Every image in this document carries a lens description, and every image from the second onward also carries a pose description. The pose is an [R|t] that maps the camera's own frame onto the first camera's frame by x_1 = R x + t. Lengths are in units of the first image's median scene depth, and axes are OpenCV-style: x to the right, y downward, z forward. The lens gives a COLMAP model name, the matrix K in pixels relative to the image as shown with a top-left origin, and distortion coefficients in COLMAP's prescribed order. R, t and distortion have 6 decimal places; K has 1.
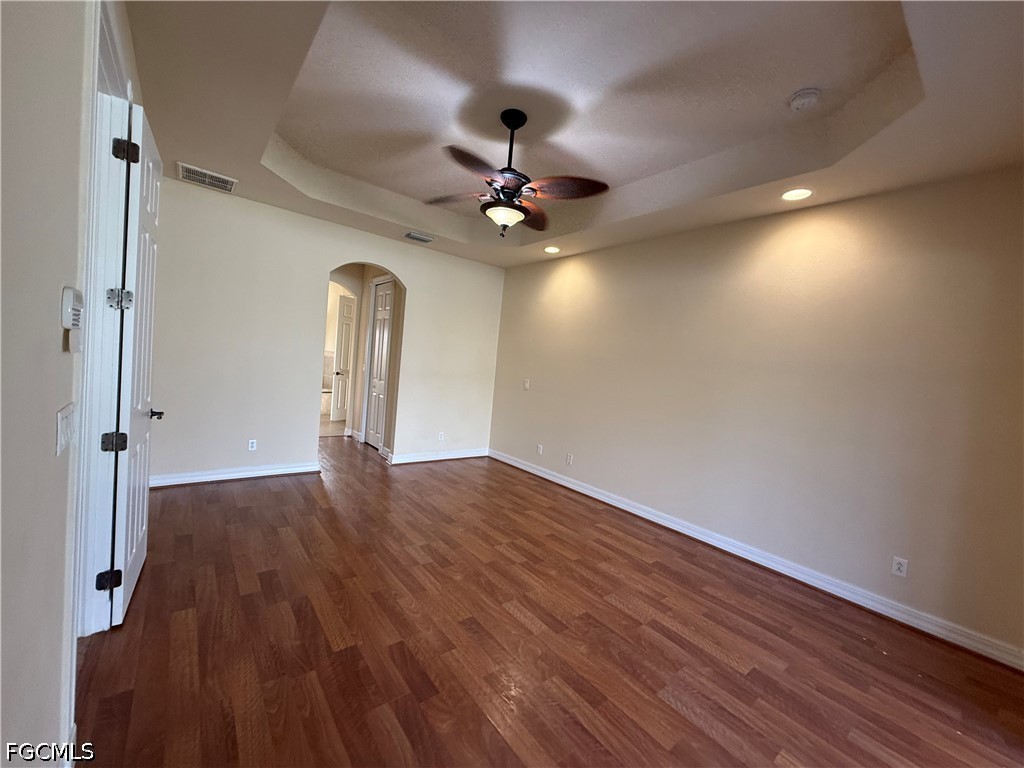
lens RADIAL K [[405.3, 0, 508.5], [0, 405.3, 384.3], [0, 0, 1]] dist [0.000788, -0.000847]
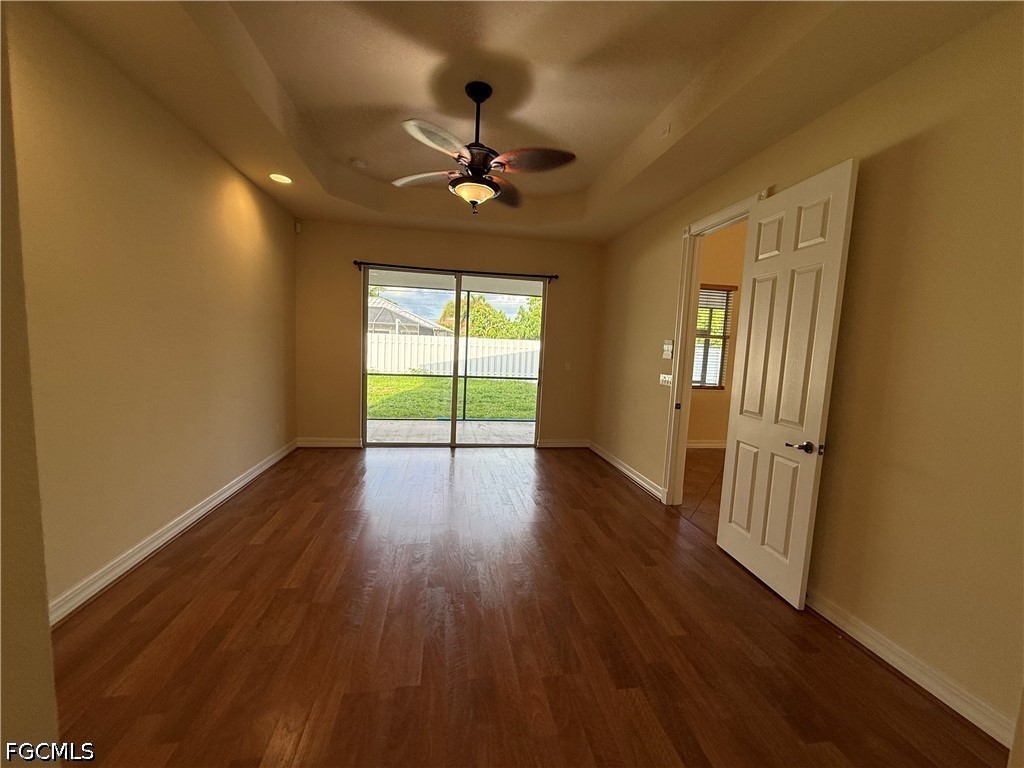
lens RADIAL K [[405.3, 0, 508.5], [0, 405.3, 384.3], [0, 0, 1]] dist [0.000788, -0.000847]
pose [[-0.865414, -0.175859, 0.469182, -0.579004], [-0.095937, 0.977217, 0.189324, -0.141418], [-0.491787, 0.118832, -0.862569, 1.729162]]
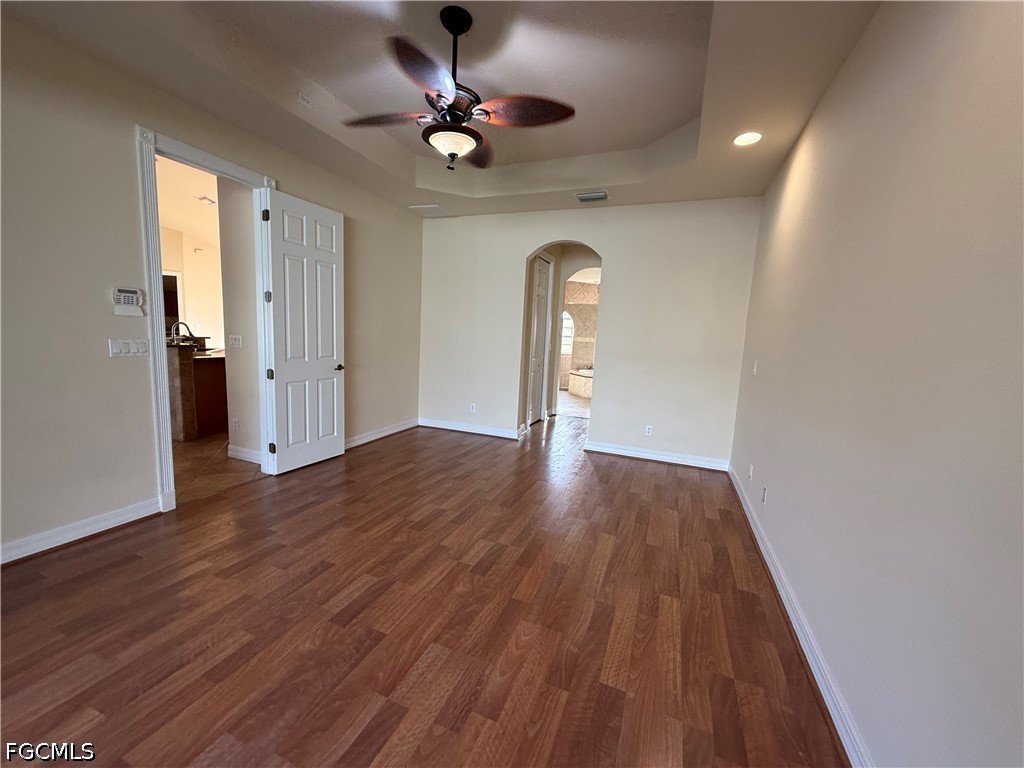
lens RADIAL K [[405.3, 0, 508.5], [0, 405.3, 384.3], [0, 0, 1]] dist [0.000788, -0.000847]
pose [[0.492543, 0.045733, -0.869086, 0.747921], [-0.050776, 0.998427, 0.023763, 0.056093], [0.868806, 0.032424, 0.494091, 0.648070]]
